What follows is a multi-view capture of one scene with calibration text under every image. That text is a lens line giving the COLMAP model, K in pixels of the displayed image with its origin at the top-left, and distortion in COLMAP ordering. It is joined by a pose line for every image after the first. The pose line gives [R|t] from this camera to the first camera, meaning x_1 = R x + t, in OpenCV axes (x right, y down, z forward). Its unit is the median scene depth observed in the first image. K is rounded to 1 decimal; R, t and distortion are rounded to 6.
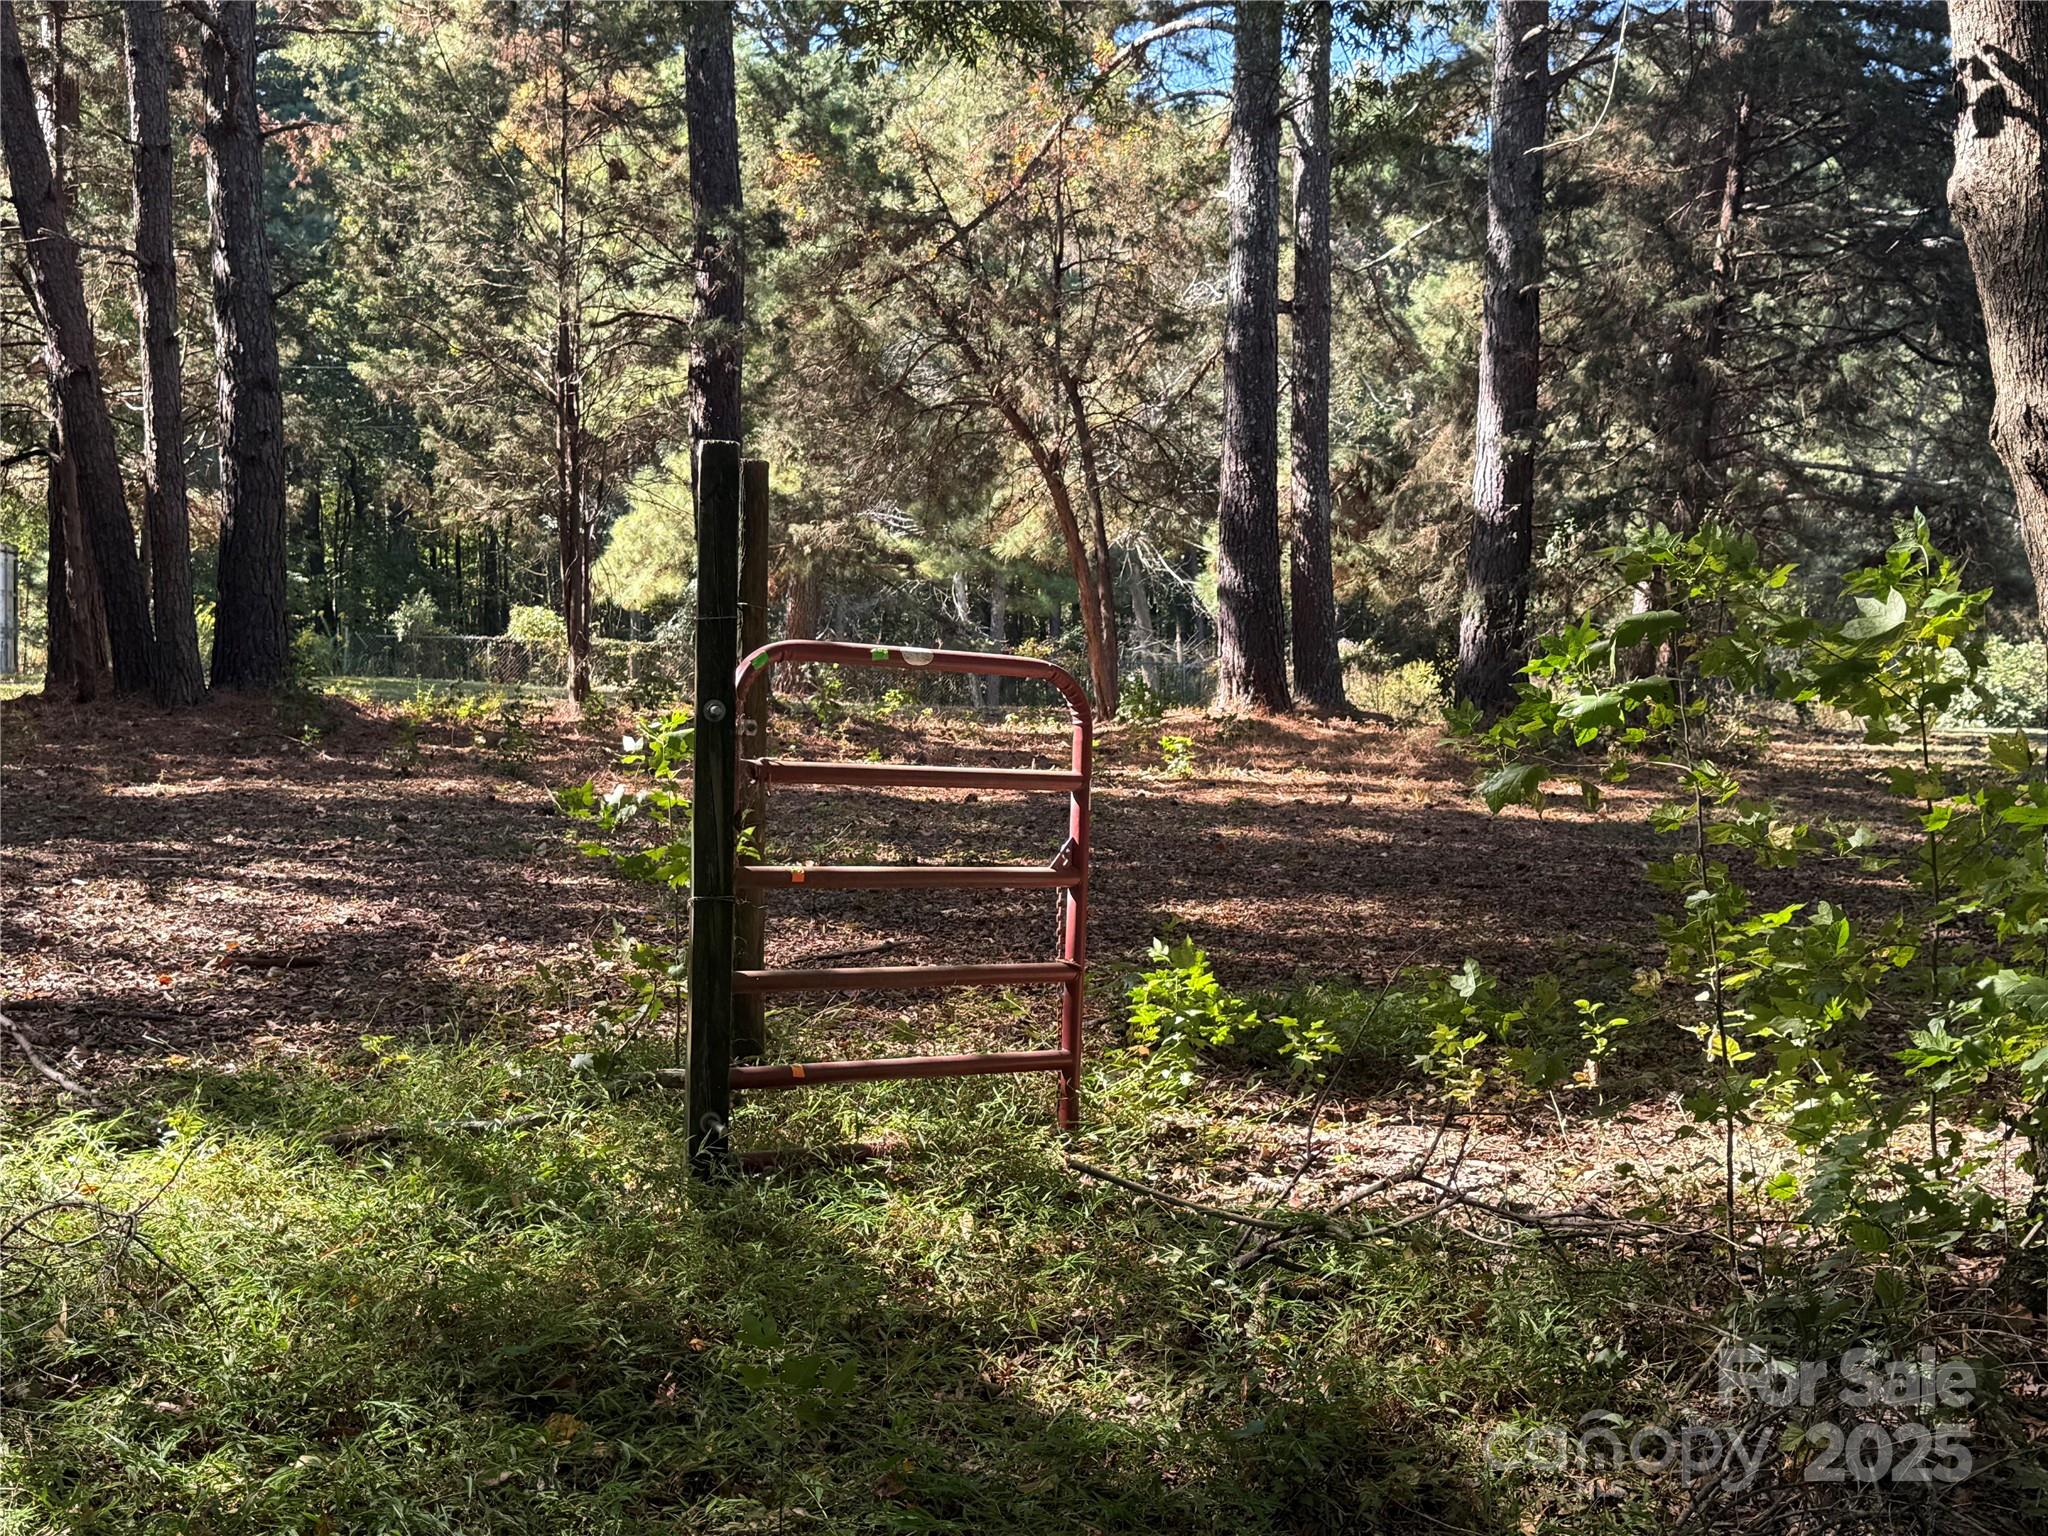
lens RADIAL K [[2357.2, 0, 1012.8], [0, 2357.2, 771.5], [0, 0, 1]] dist [0.108941, 0.000000]
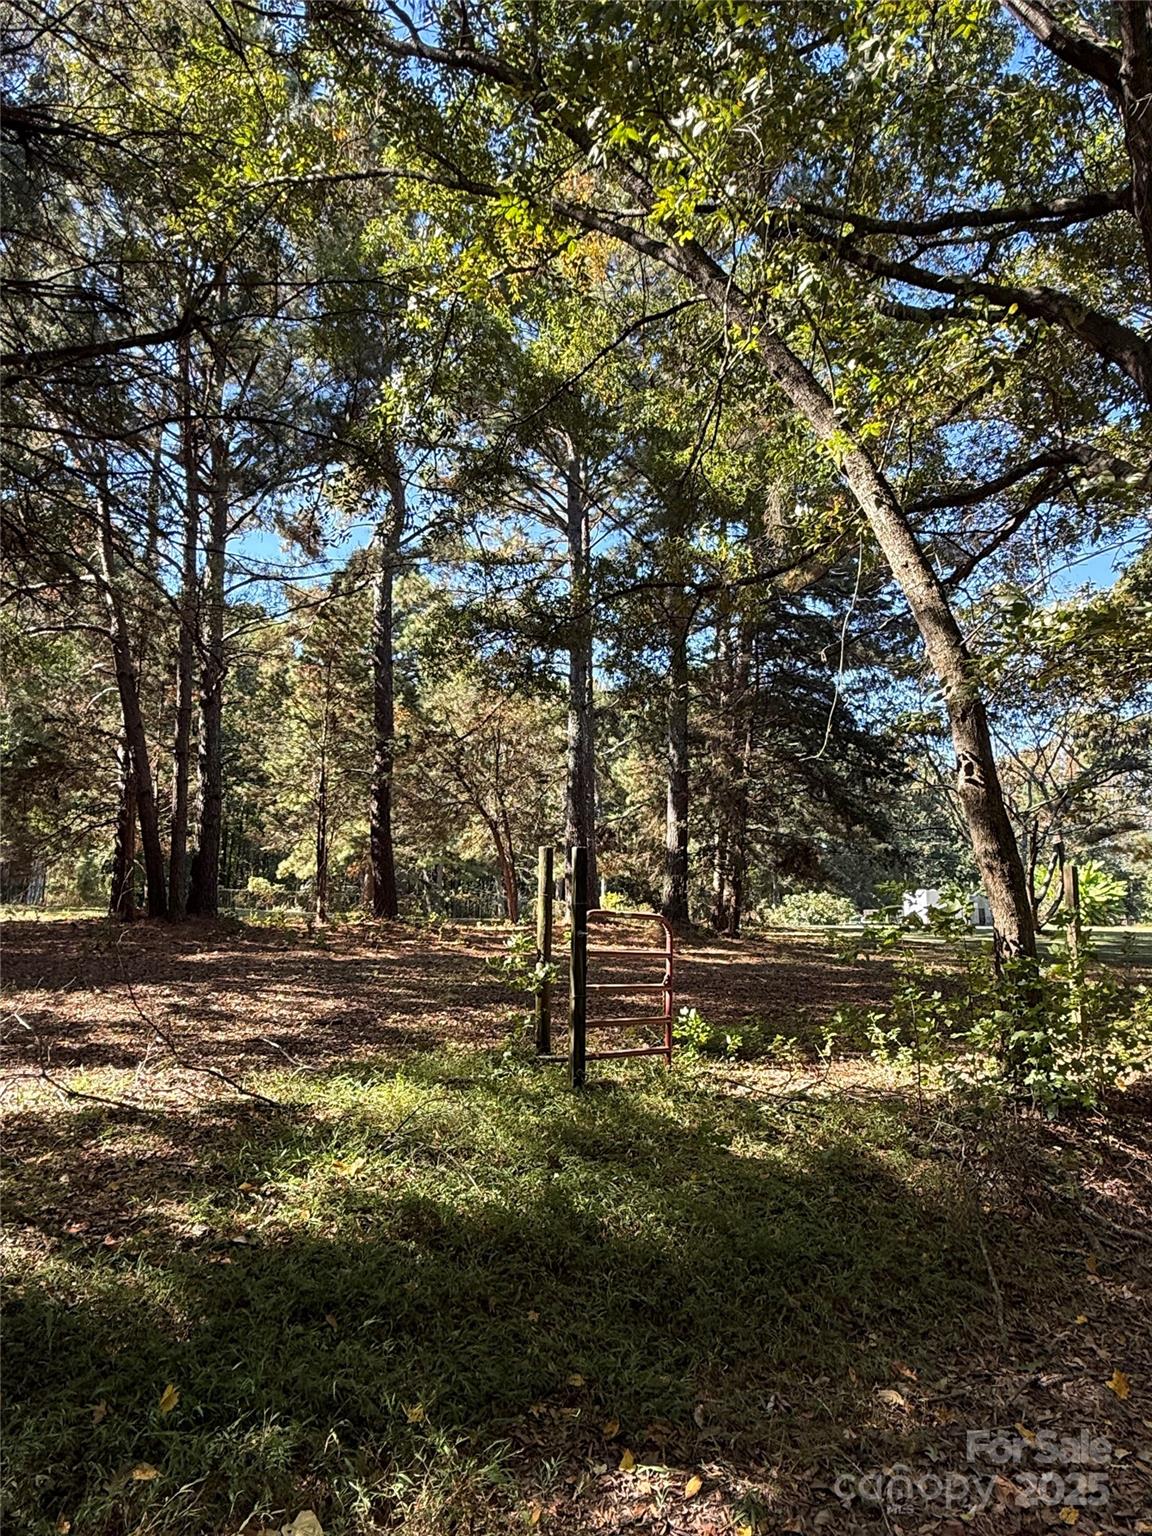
lens RADIAL K [[934.6, 0, 584.0], [0, 934.6, 765.0], [0, 0, 1]] dist [0.006354, -0.000369]
pose [[0.985941, 0.024485, 0.165293, -0.107831], [0.006740, 0.982574, -0.185748, -0.004762], [-0.166961, 0.184250, 0.968595, -0.074421]]
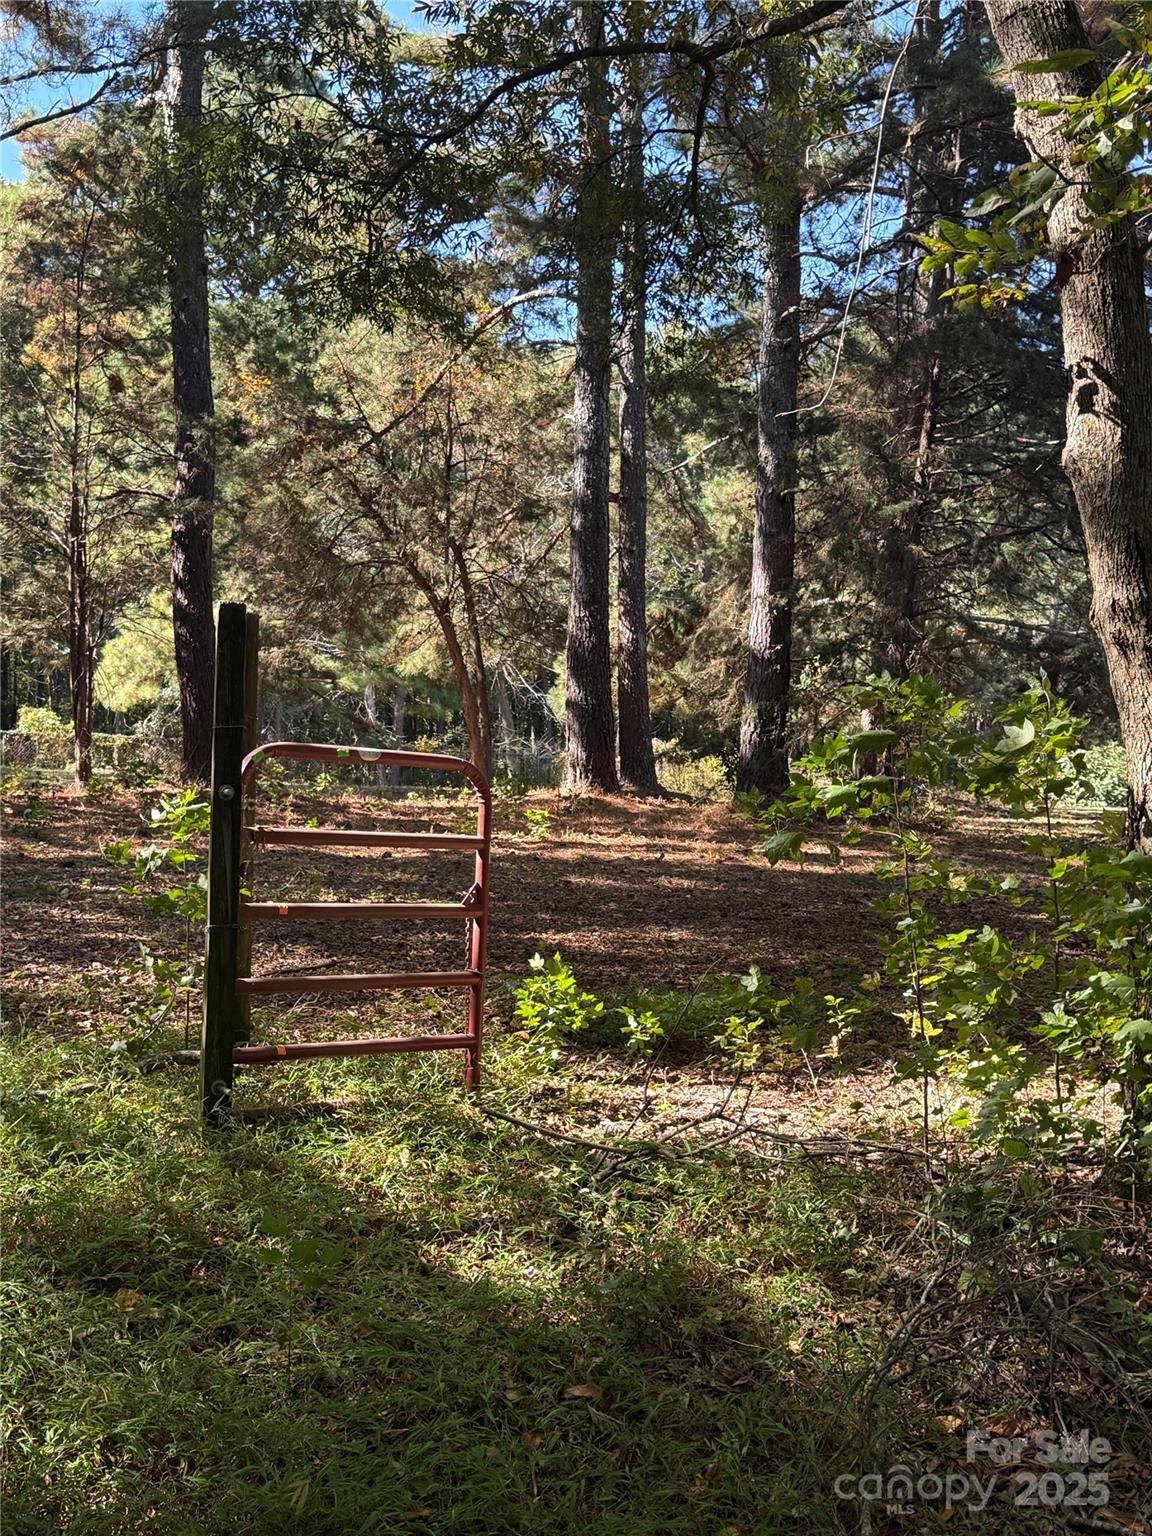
lens RADIAL K [[1767.9, 0, 583.1], [0, 1767.9, 767.7], [0, 0, 1]] dist [0.108941, 0.000000]
pose [[0.995030, 0.007404, 0.099301, -0.006621], [-0.003621, 0.999262, -0.038229, -0.000251], [-0.099511, 0.037680, 0.994323, -0.024933]]
